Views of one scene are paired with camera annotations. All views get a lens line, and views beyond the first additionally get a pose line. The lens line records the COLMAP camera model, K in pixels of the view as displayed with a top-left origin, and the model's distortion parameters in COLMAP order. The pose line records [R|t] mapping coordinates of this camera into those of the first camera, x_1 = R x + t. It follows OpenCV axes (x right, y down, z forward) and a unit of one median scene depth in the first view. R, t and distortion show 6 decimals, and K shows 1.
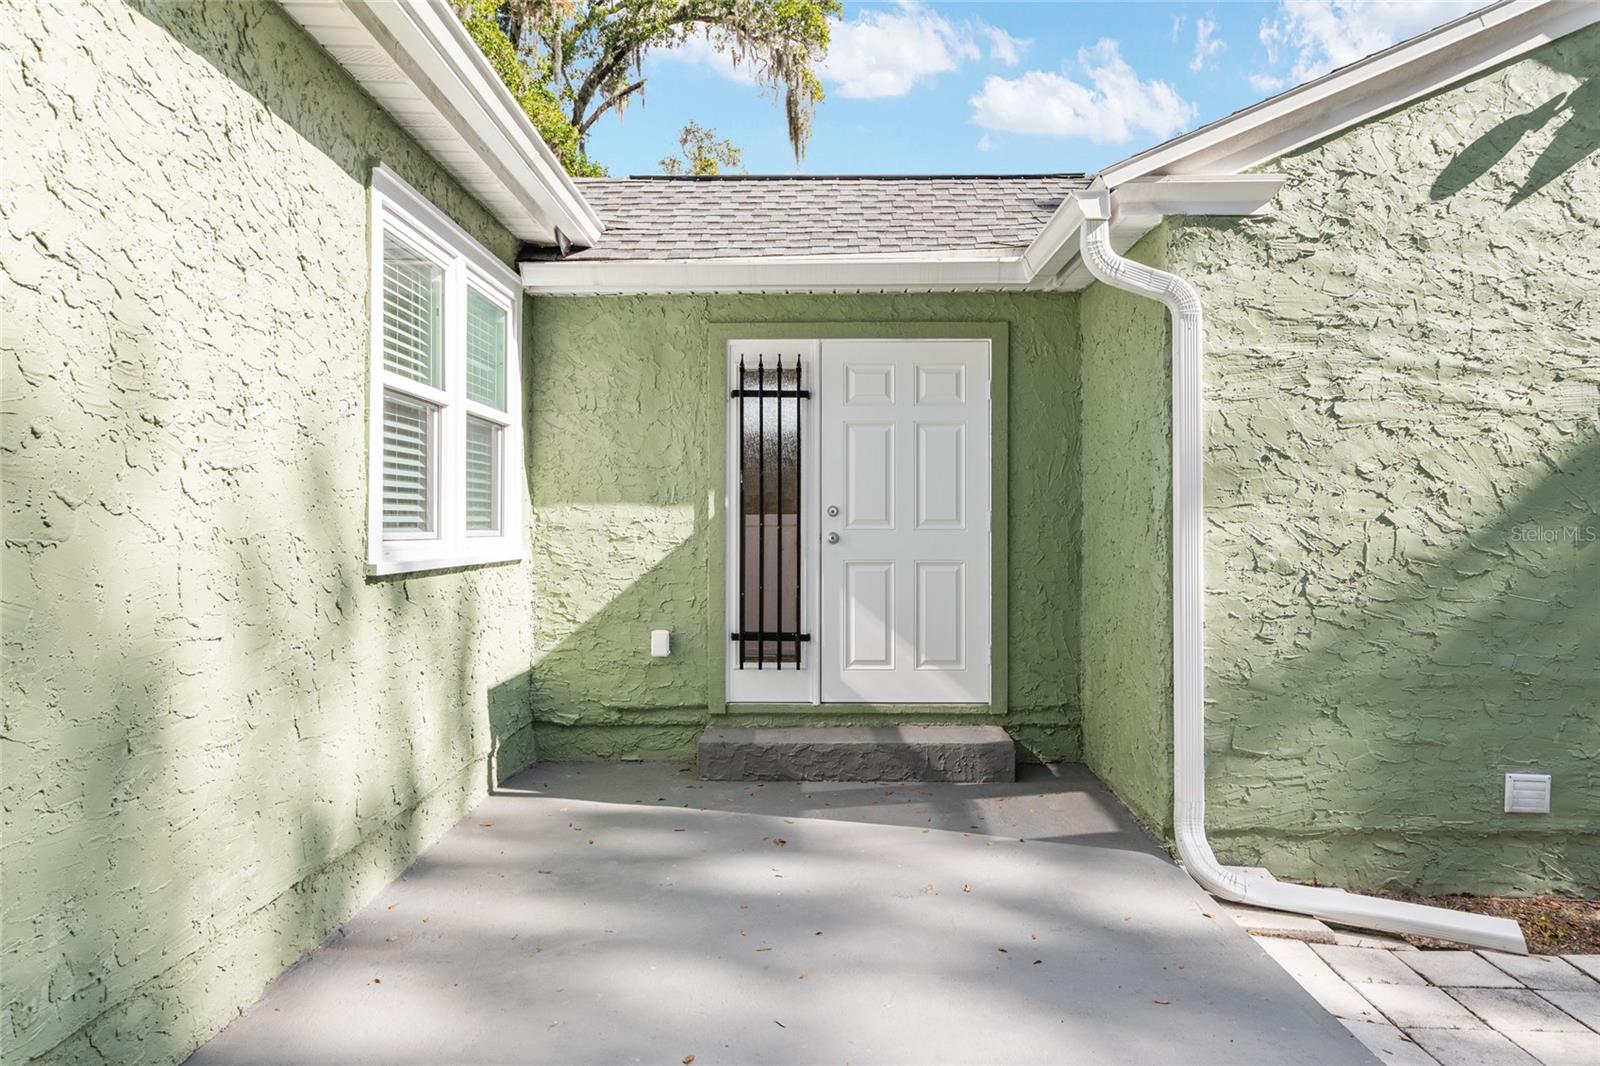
lens RADIAL K [[1055.3, 0, 802.4], [0, 1055.3, 532.0], [0, 0, 1]] dist [0.000251, -0.003072]
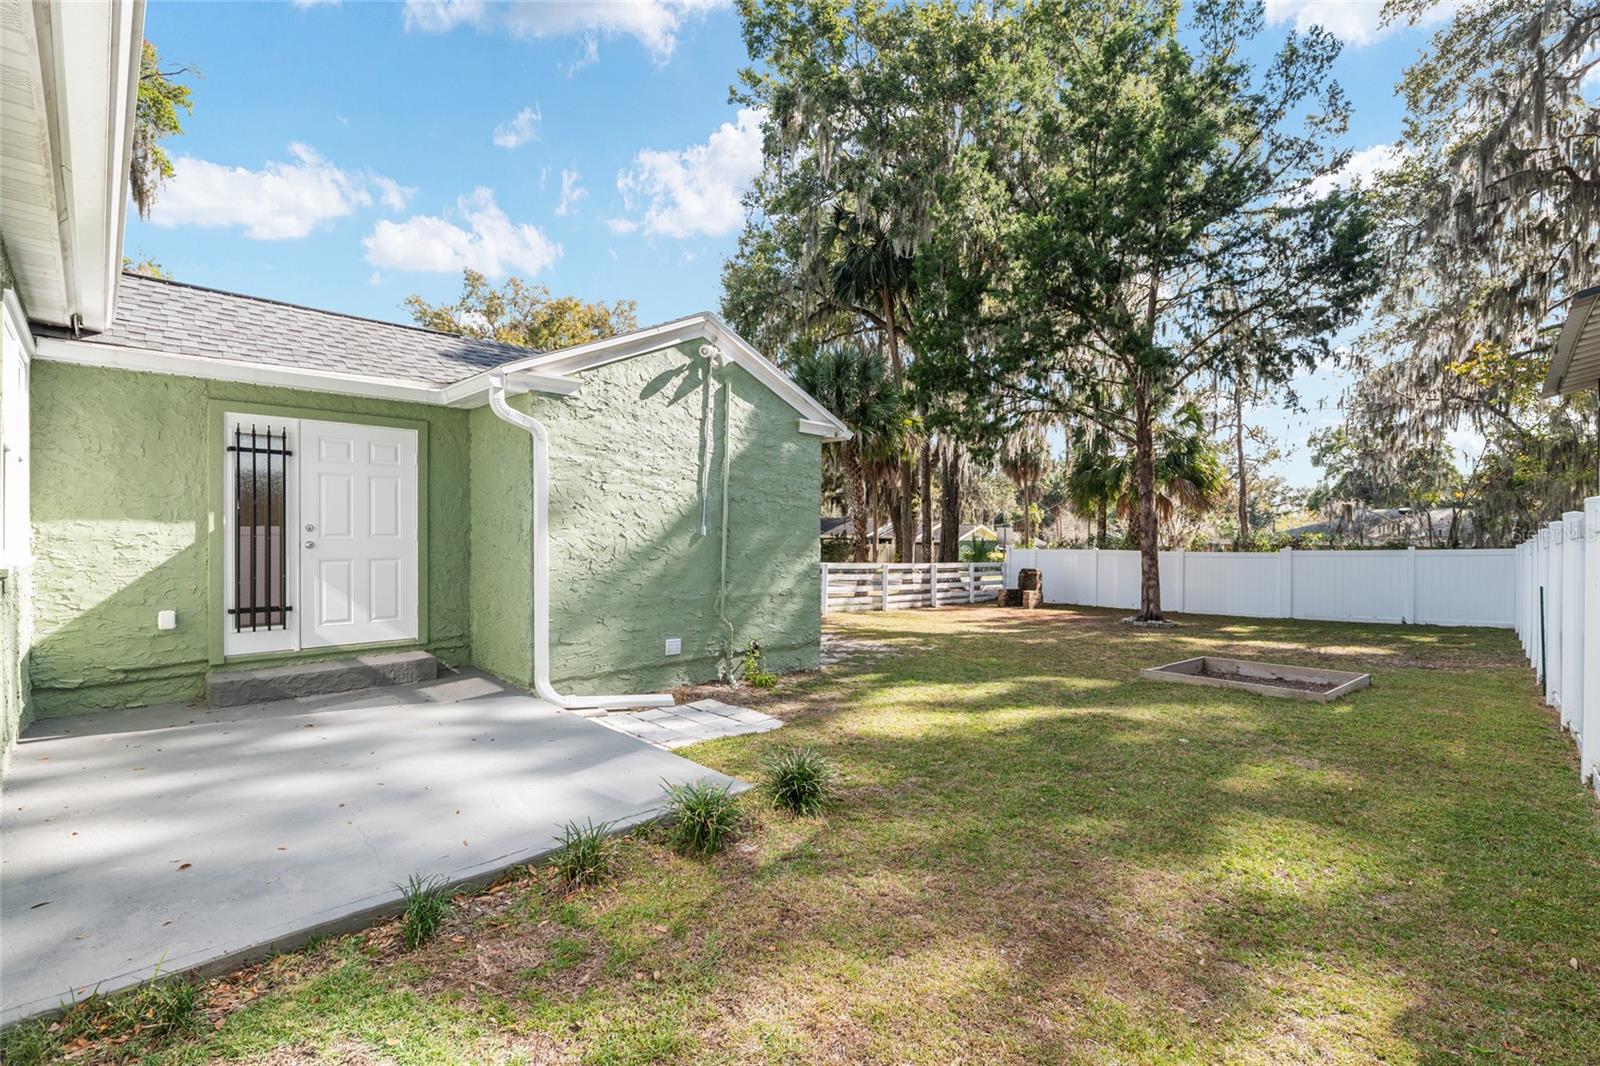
lens RADIAL K [[703.0, 0, 793.2], [0, 703.0, 538.3], [0, 0, 1]] dist [-0.000378, -0.000458]
pose [[0.702527, -0.002408, 0.711653, -0.278762], [-0.000980, 0.999990, 0.004351, -0.012367], [-0.711656, -0.003754, 0.702518, -0.345208]]
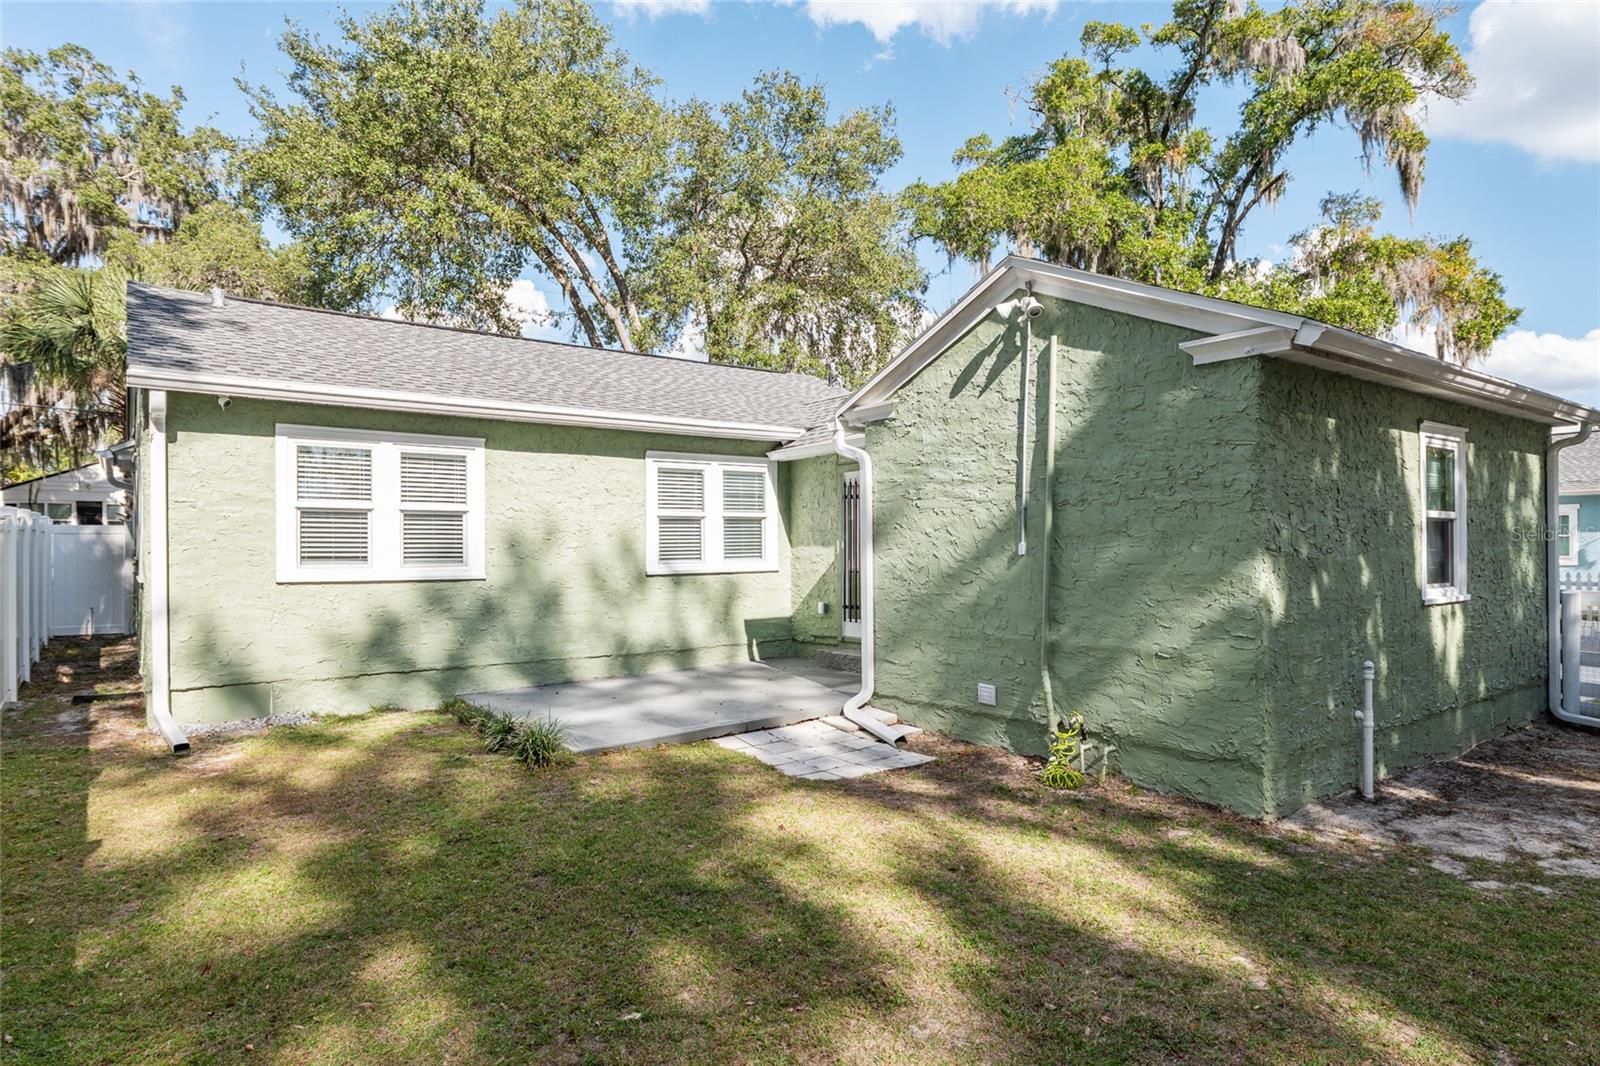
lens RADIAL K [[896.5, 0, 797.5], [0, 896.5, 551.6], [0, 0, 1]] dist [-0.001150, -0.000073]
pose [[0.609944, -0.006415, -0.792419, 1.788734], [0.008479, 0.999963, -0.001569, -0.018871], [0.792399, -0.005762, 0.609976, -0.298518]]
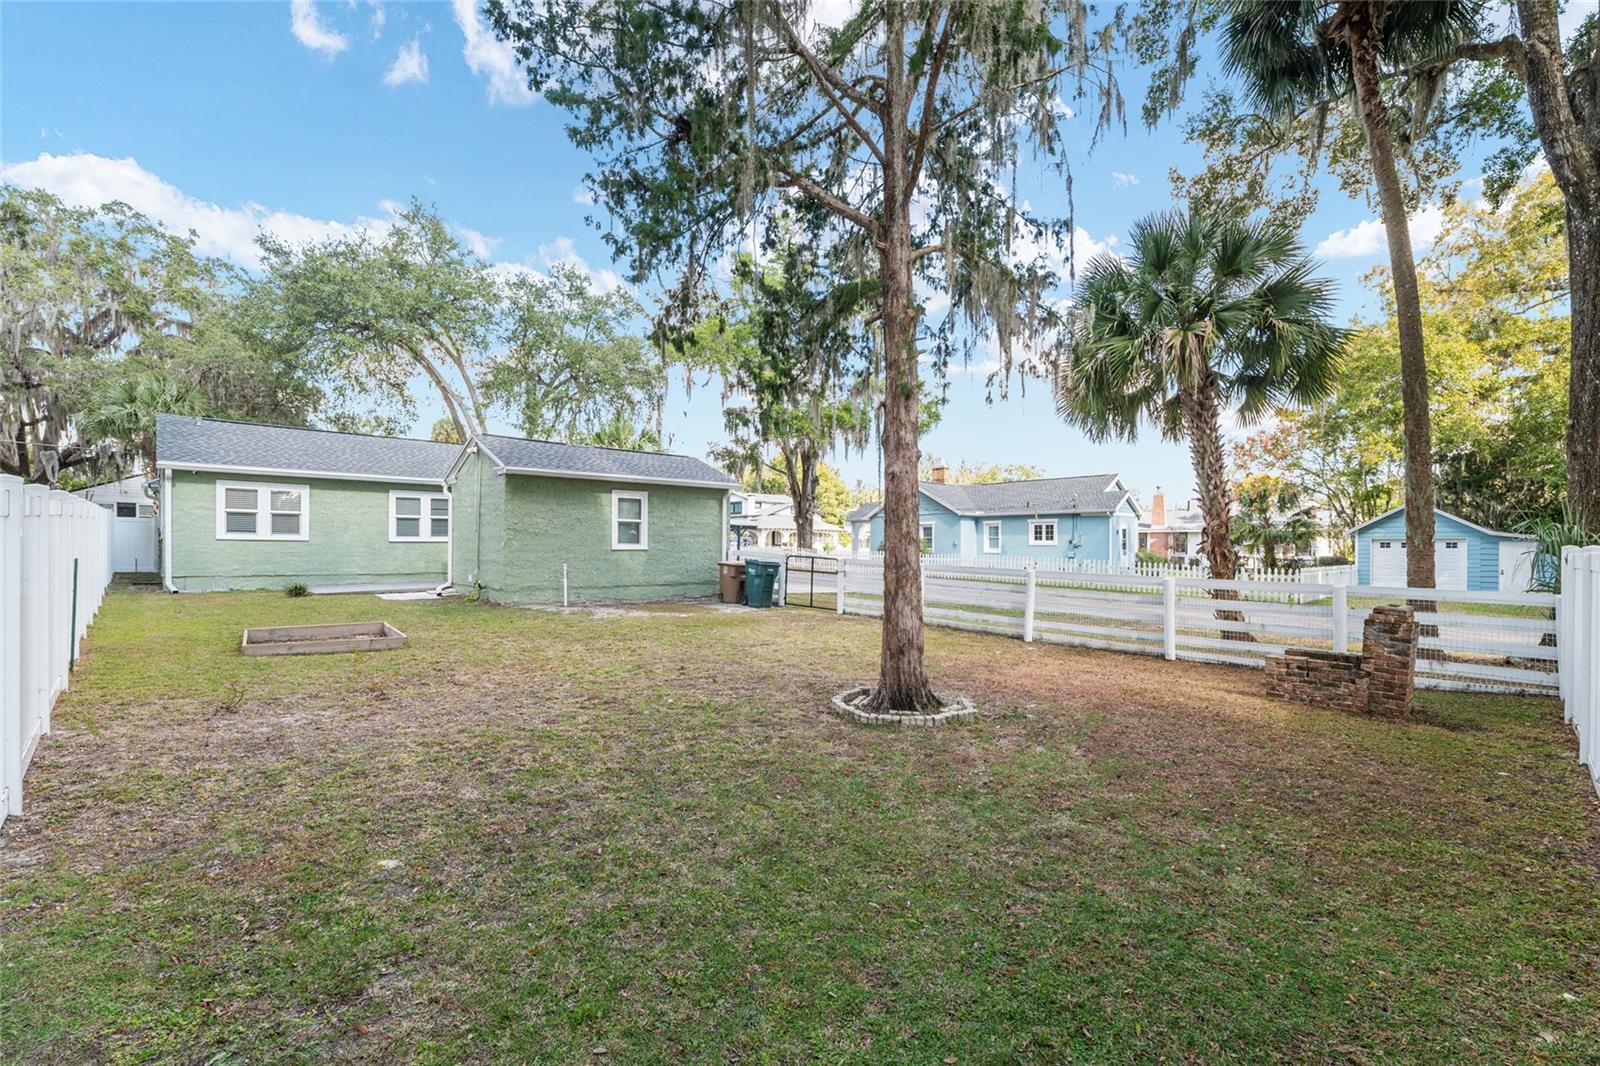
lens RADIAL K [[717.3, 0, 800.8], [0, 717.3, 552.4], [0, 0, 1]] dist [-0.000952, -0.000170]
pose [[0.681016, 0.003201, -0.732261, 4.782128], [-0.003283, 0.999994, 0.001319, 0.088553], [0.732261, 0.001506, 0.681023, -0.353214]]
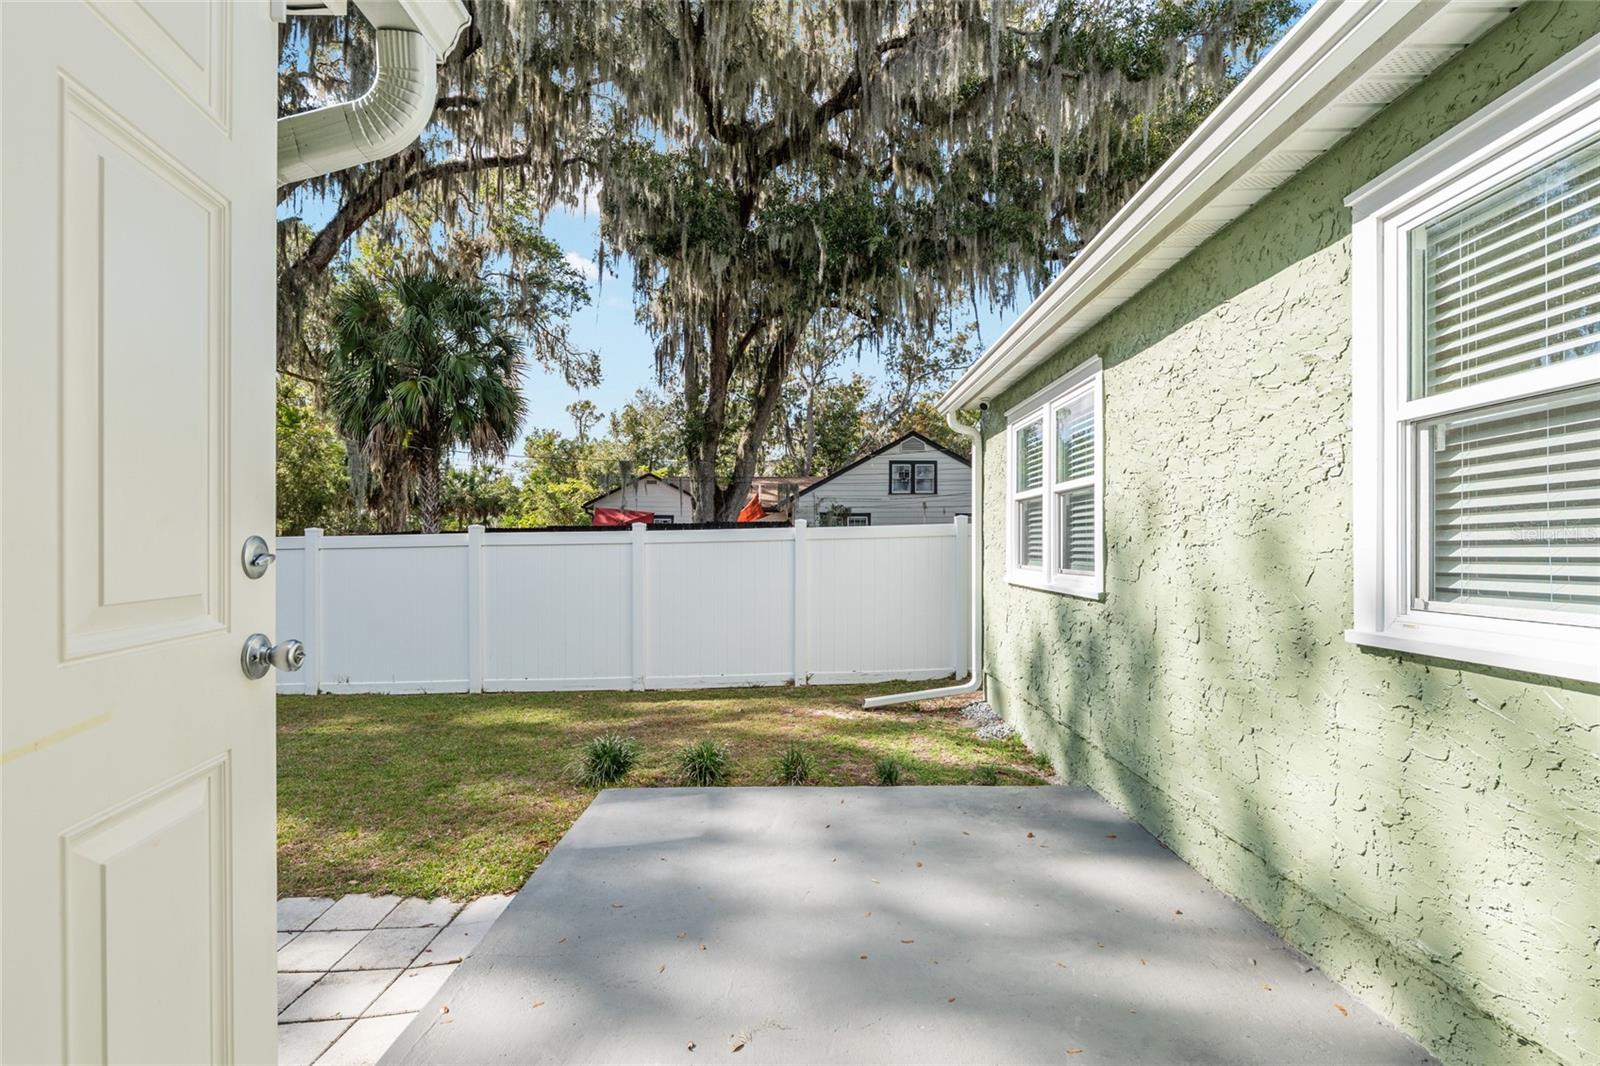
lens RADIAL K [[703.0, 0, 793.2], [0, 703.0, 538.3], [0, 0, 1]] dist [-0.000378, -0.000458]
pose [[-0.999943, -0.010457, -0.002312, 0.069093], [-0.010427, 0.999867, -0.012550, -0.031294], [0.002443, -0.012525, -0.999919, 1.374721]]
